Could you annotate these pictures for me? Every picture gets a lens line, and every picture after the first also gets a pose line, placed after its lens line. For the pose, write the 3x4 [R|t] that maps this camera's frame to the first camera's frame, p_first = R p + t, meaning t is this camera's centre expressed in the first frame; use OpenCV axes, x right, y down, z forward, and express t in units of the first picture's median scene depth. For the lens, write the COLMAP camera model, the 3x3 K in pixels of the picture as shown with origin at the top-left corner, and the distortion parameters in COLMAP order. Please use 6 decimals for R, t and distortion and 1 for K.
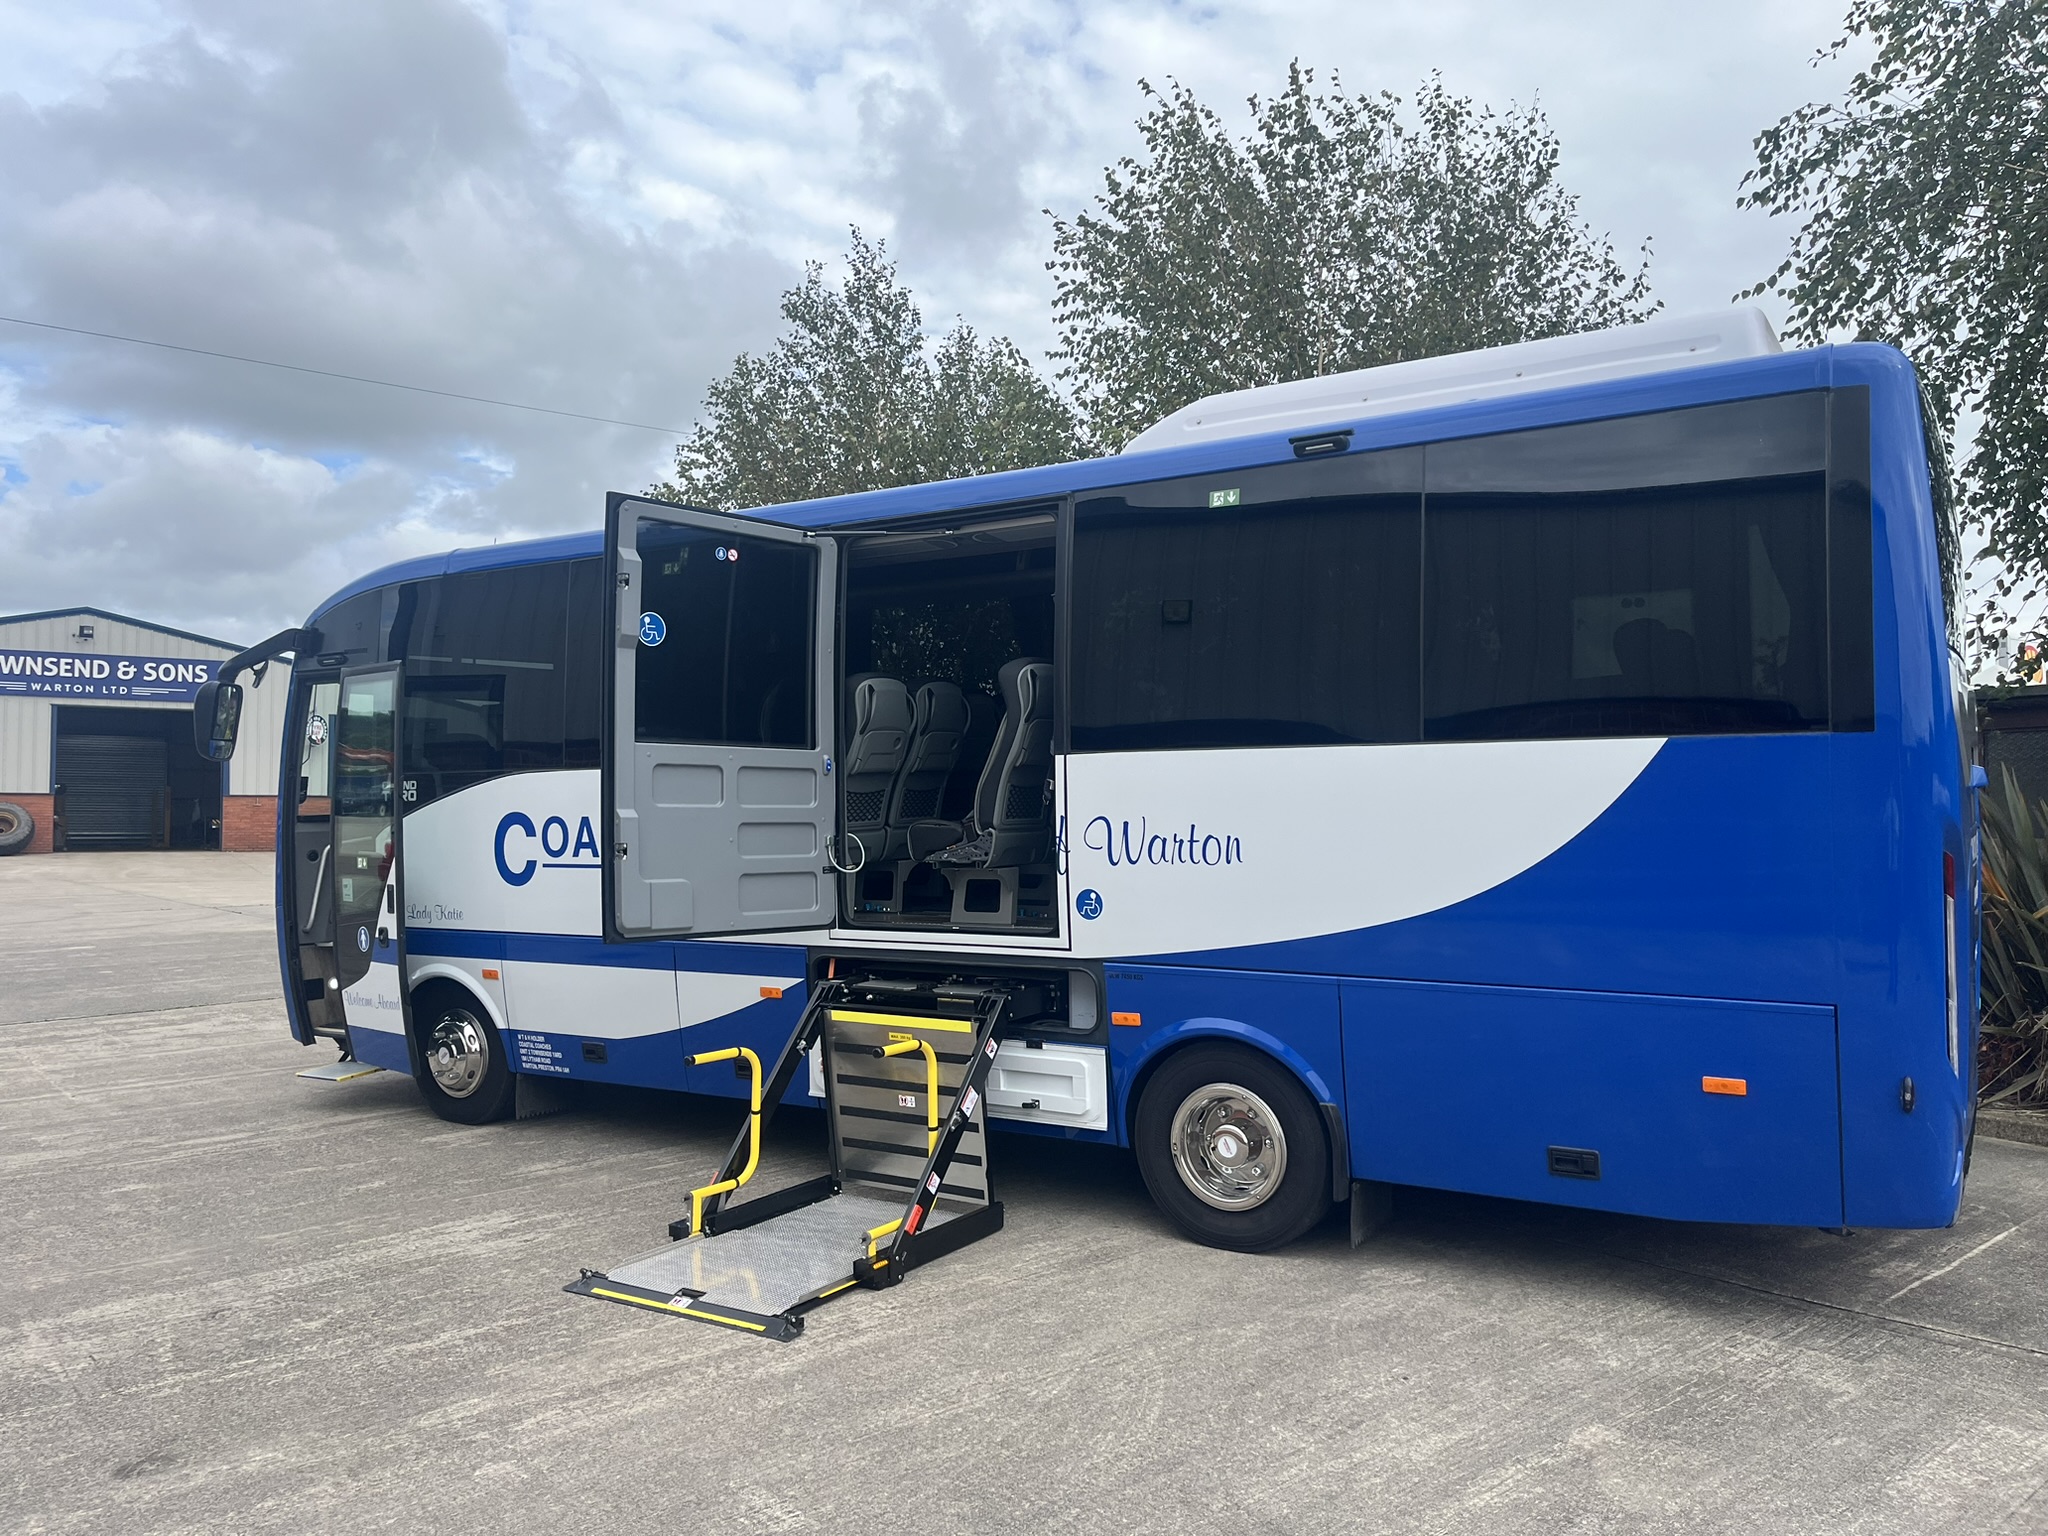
lens RADIAL K [[1570.1, 0, 989.8], [0, 1570.1, 767.2], [0, 0, 1]] dist [0.075646, -0.109034]
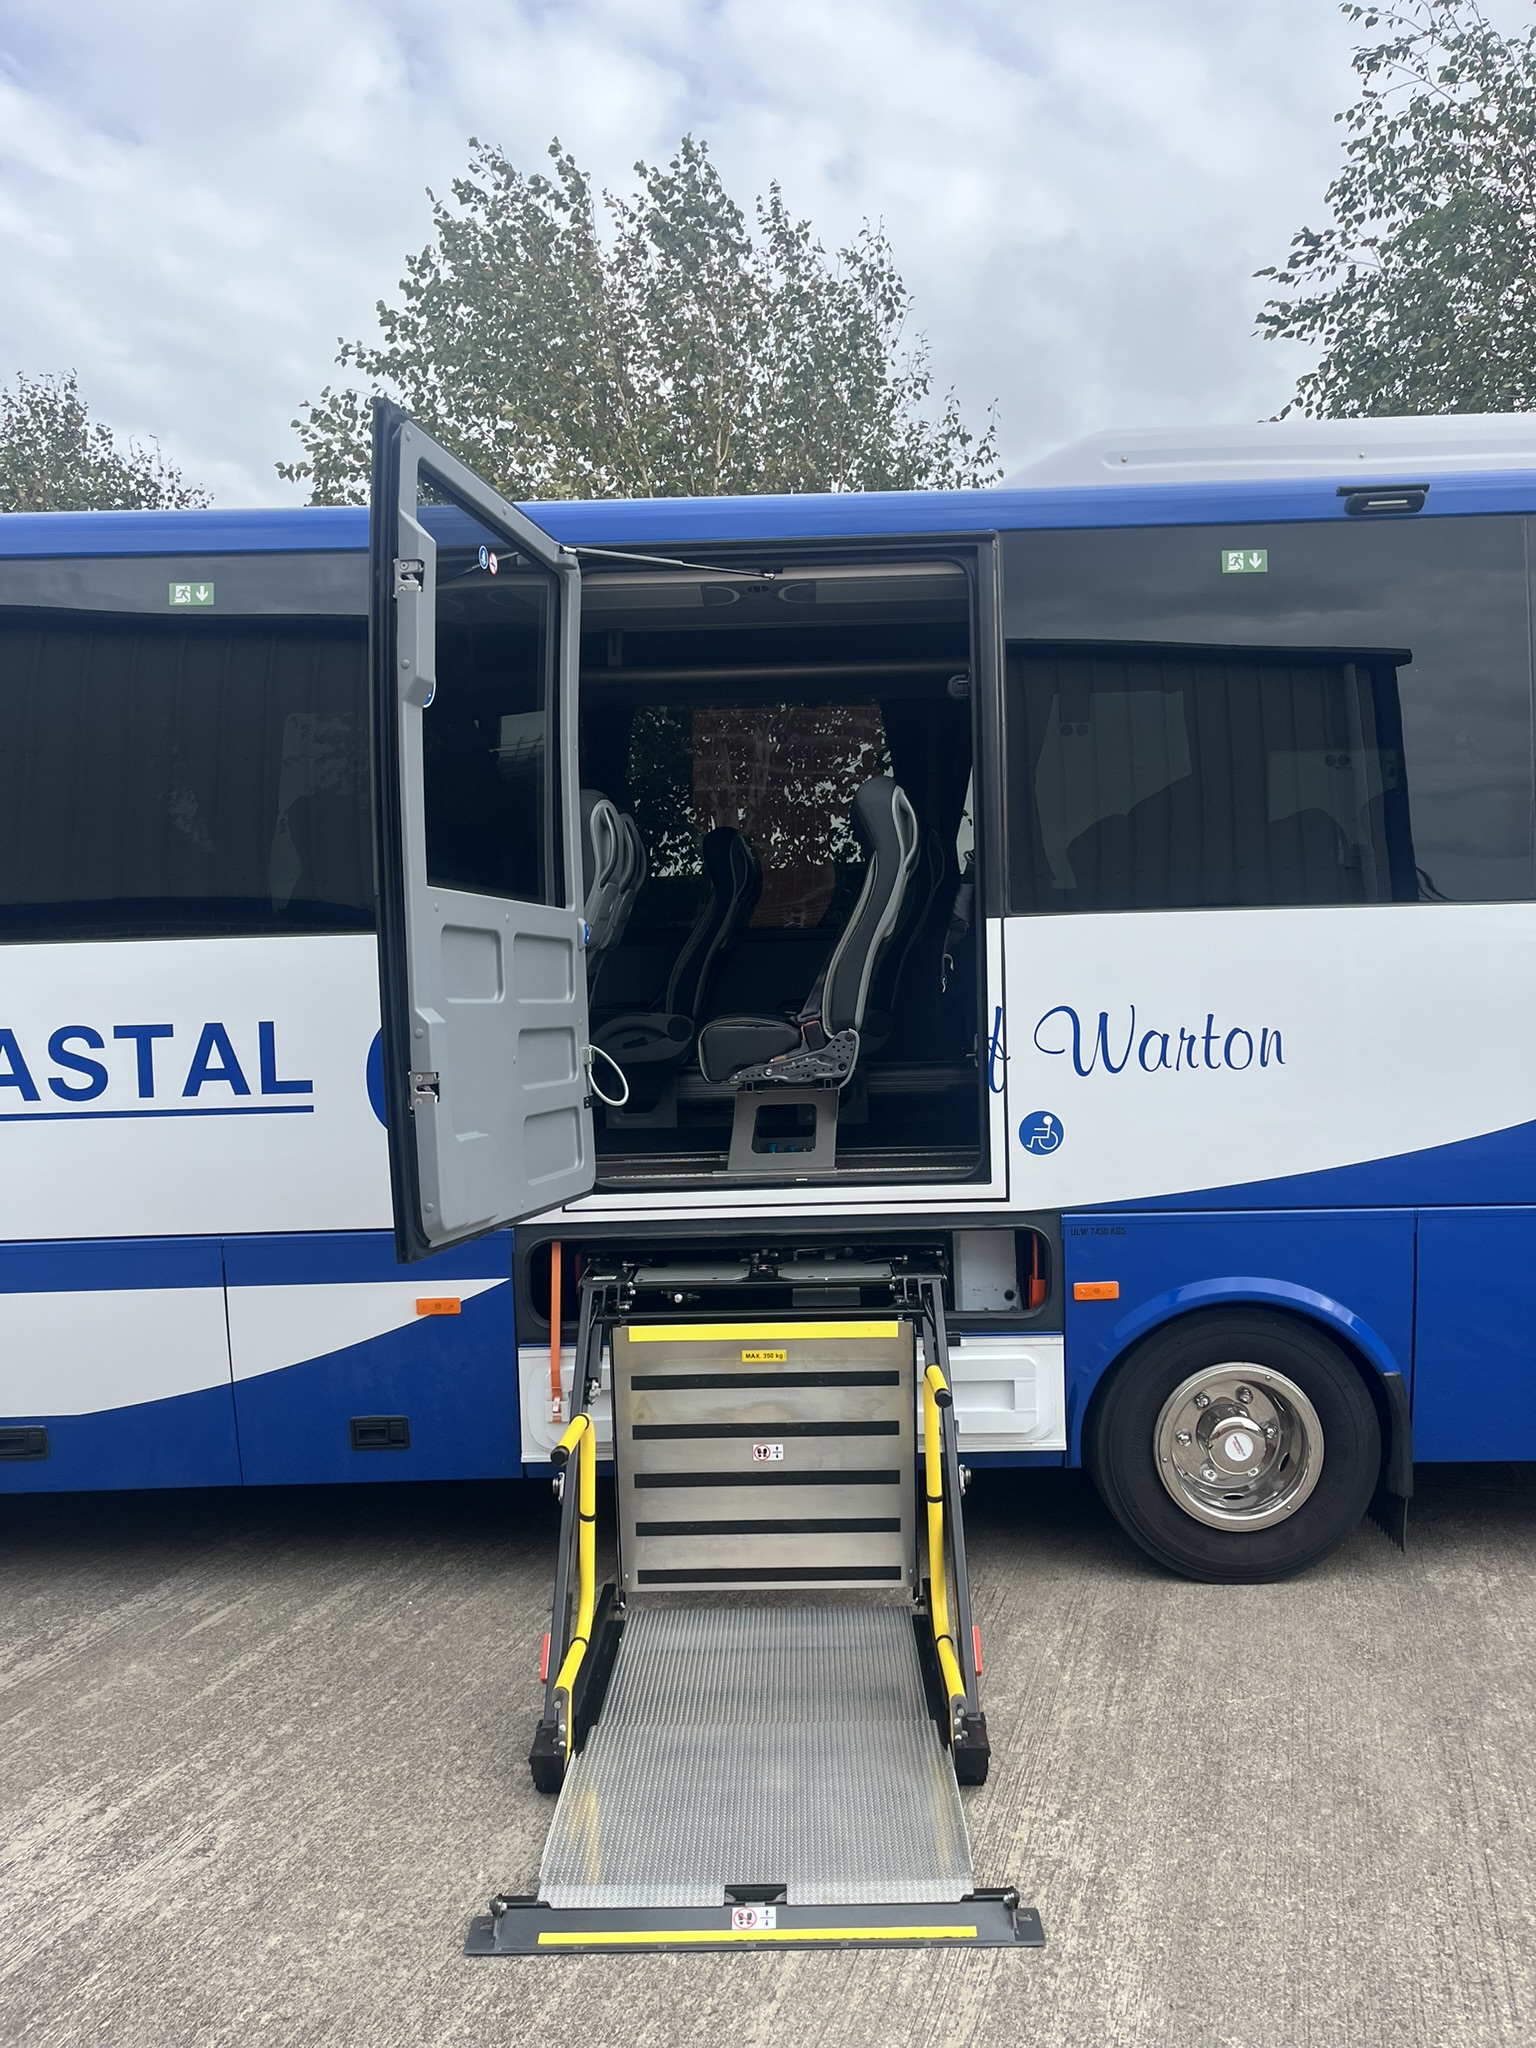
lens RADIAL K [[1554.4, 0, 768.0], [0, 1554.4, 1024.0], [0, 0, 1]] dist [0.074309, -0.107788]
pose [[0.841969, -0.025954, 0.538901, -0.409736], [0.005275, 0.999191, 0.039881, 0.010648], [-0.539500, -0.030736, 0.841424, 0.482735]]
